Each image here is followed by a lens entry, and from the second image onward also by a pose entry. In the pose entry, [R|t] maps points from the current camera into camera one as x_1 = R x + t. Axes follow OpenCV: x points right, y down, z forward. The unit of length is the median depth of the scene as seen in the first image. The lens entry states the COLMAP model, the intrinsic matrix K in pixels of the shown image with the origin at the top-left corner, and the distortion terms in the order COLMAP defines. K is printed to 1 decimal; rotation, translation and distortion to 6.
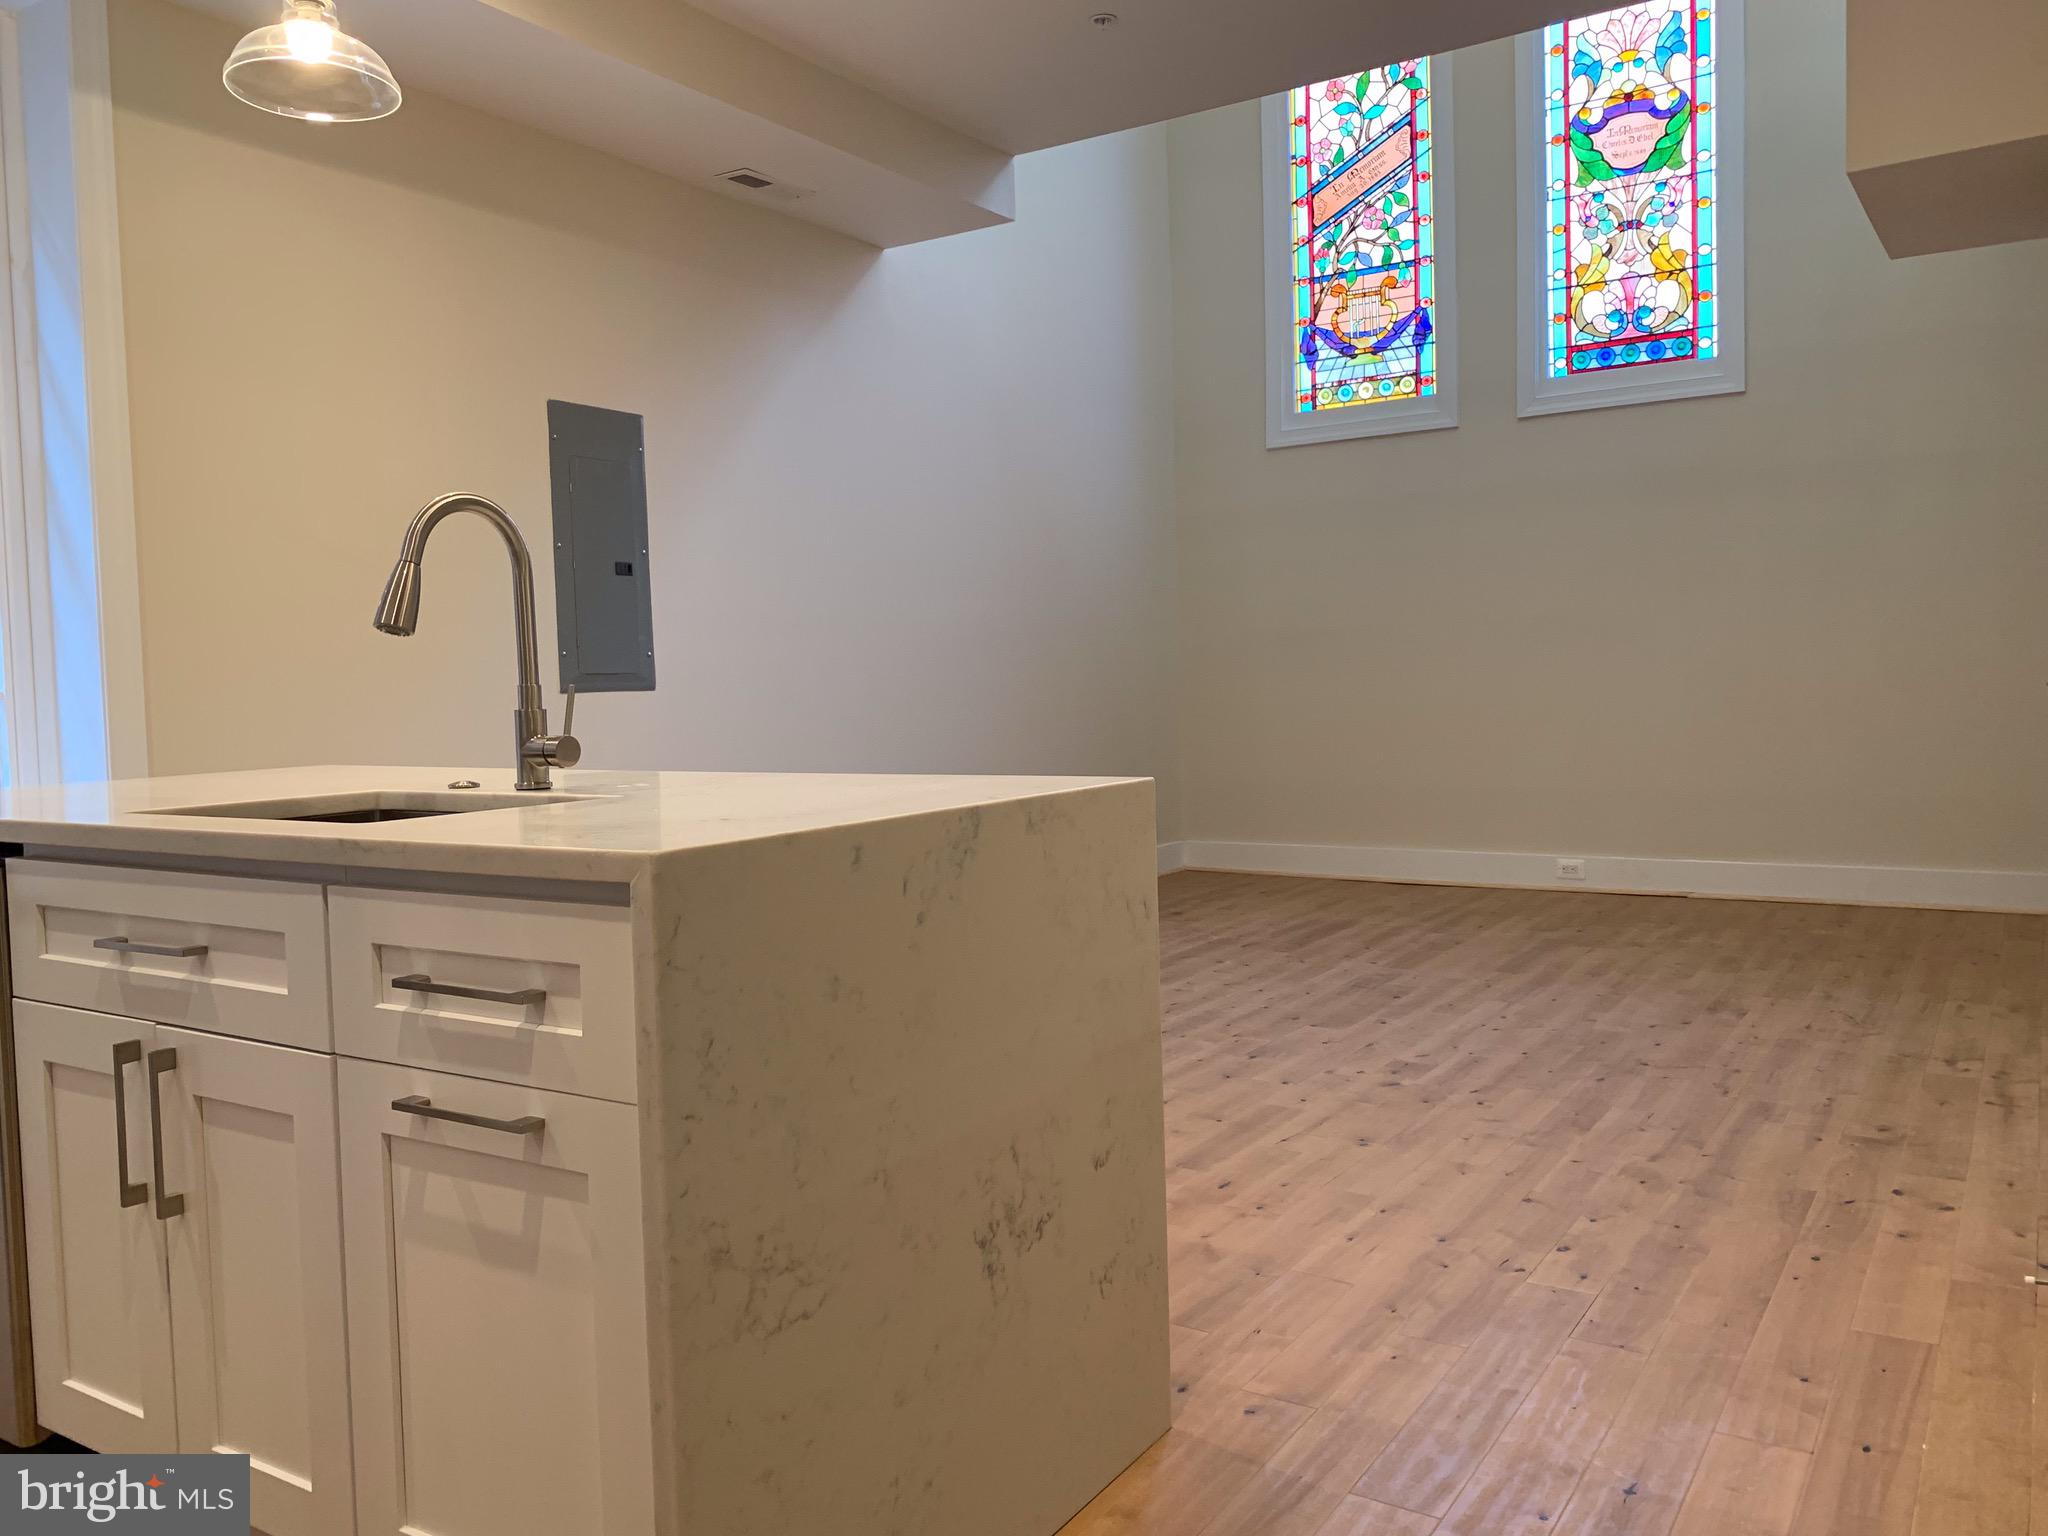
lens RADIAL K [[1569.0, 0, 1023.1], [0, 1569.0, 763.5], [0, 0, 1]] dist [-0.036788, 0.067260]
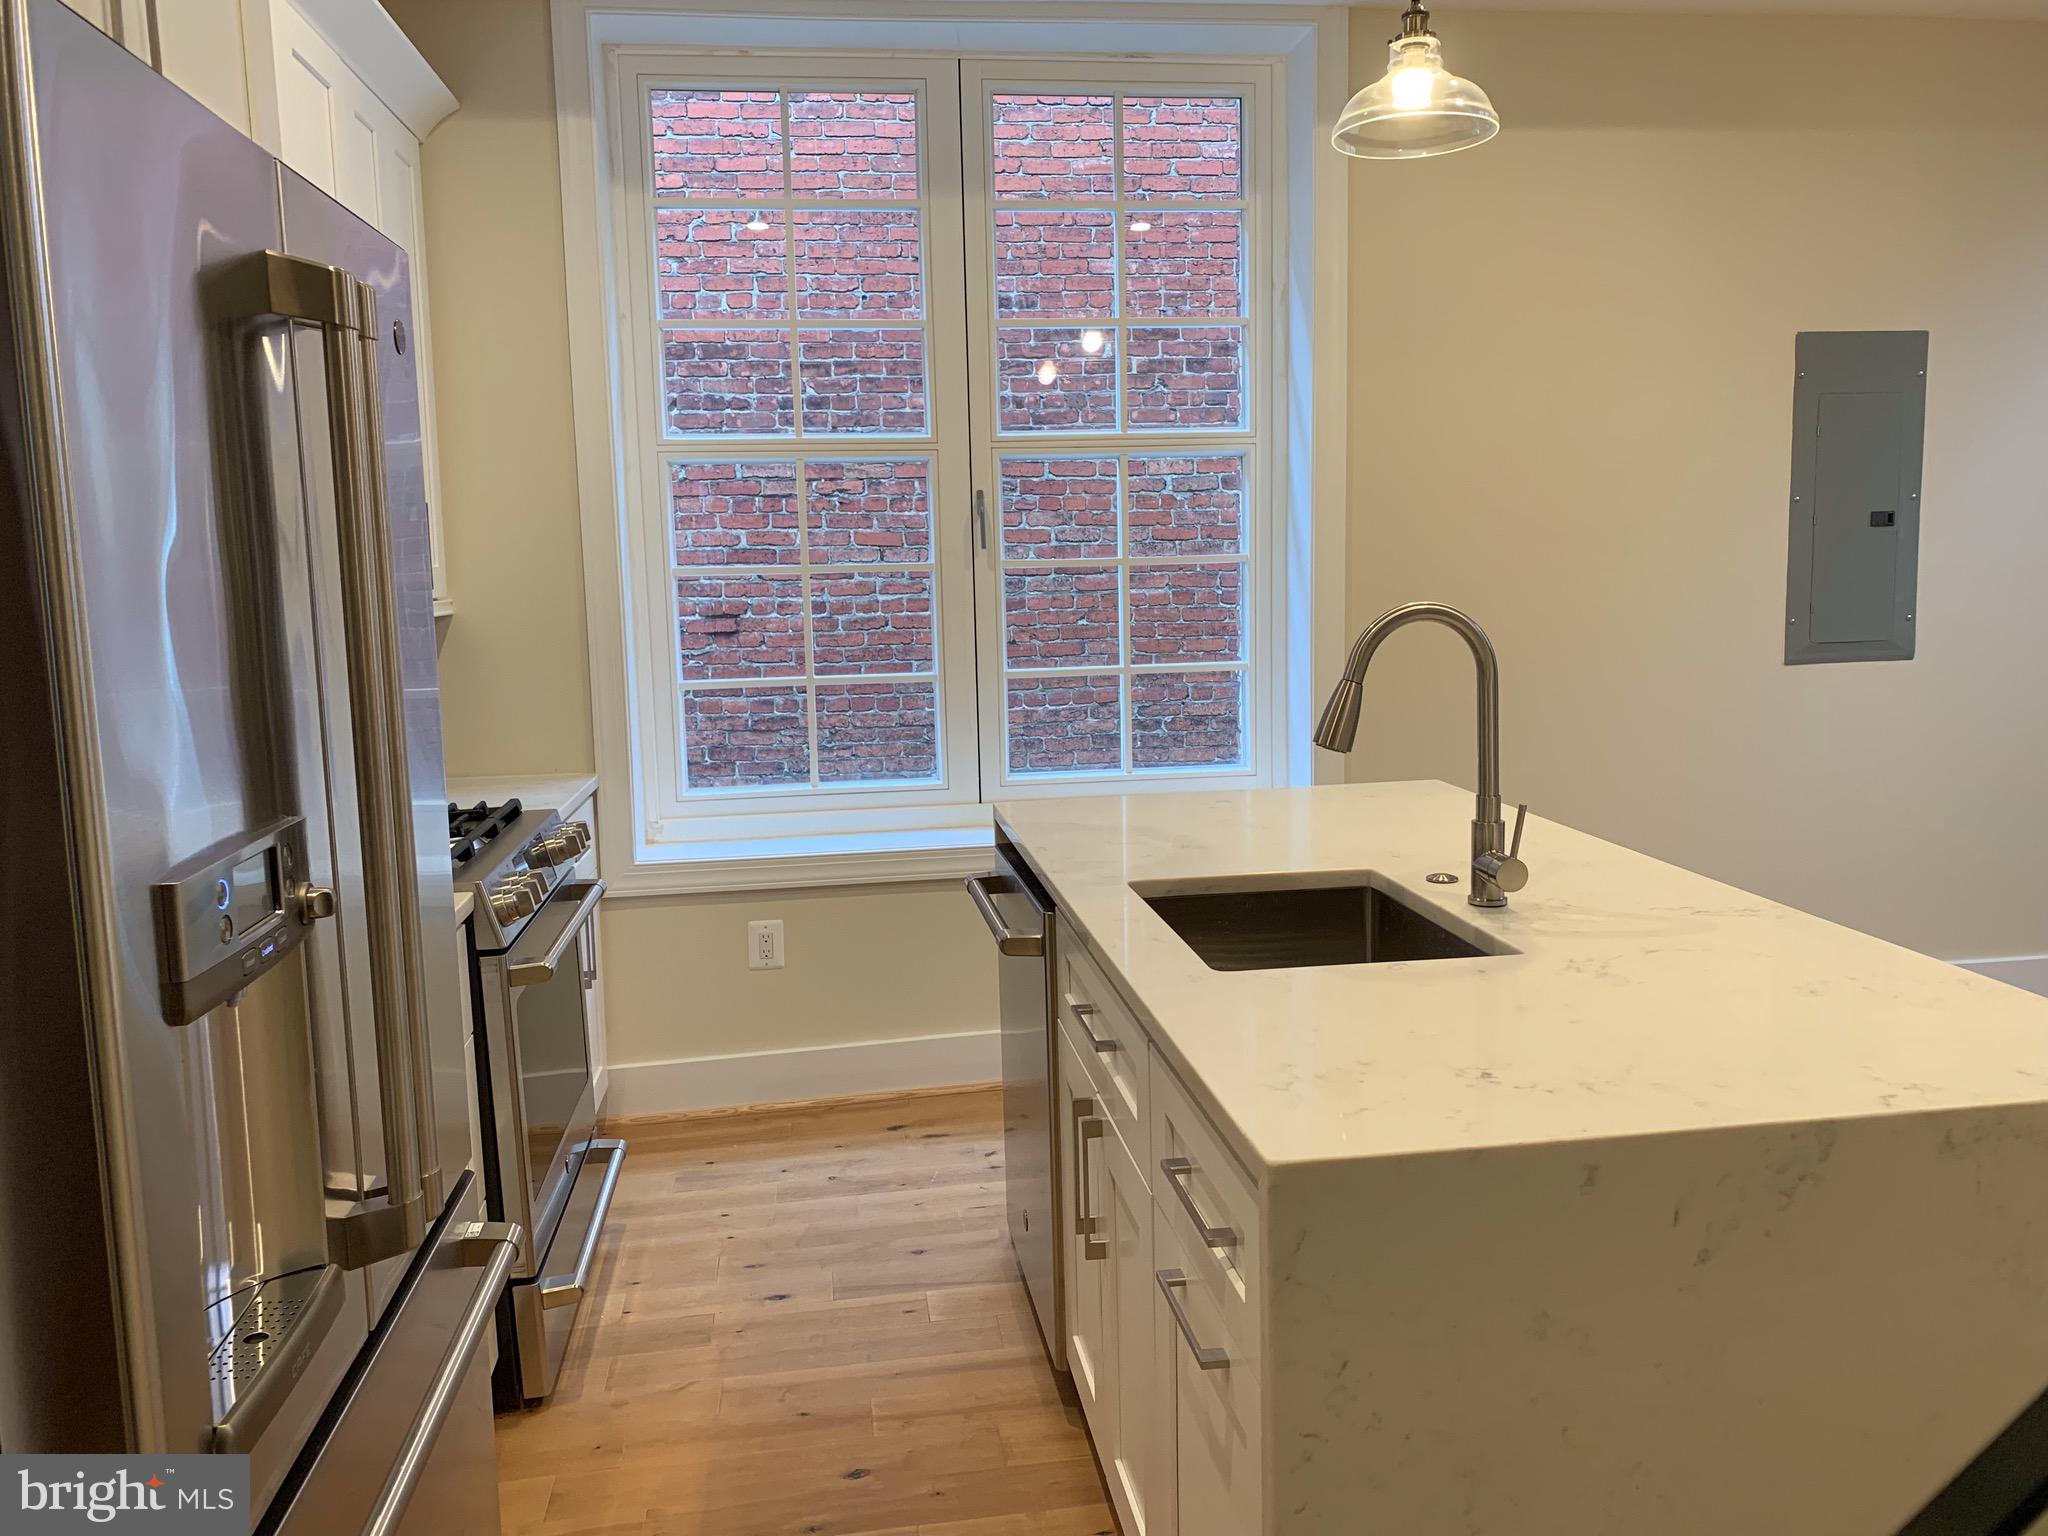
lens RADIAL K [[1555.4, 0, 1044.6], [0, 1555.4, 759.4], [0, 0, 1]] dist [0.090117, -0.191642]
pose [[0.661738, 0.109849, -0.741644, 0.064867], [-0.032906, 0.992510, 0.117646, -0.054566], [0.749013, -0.053446, 0.660397, 0.053852]]
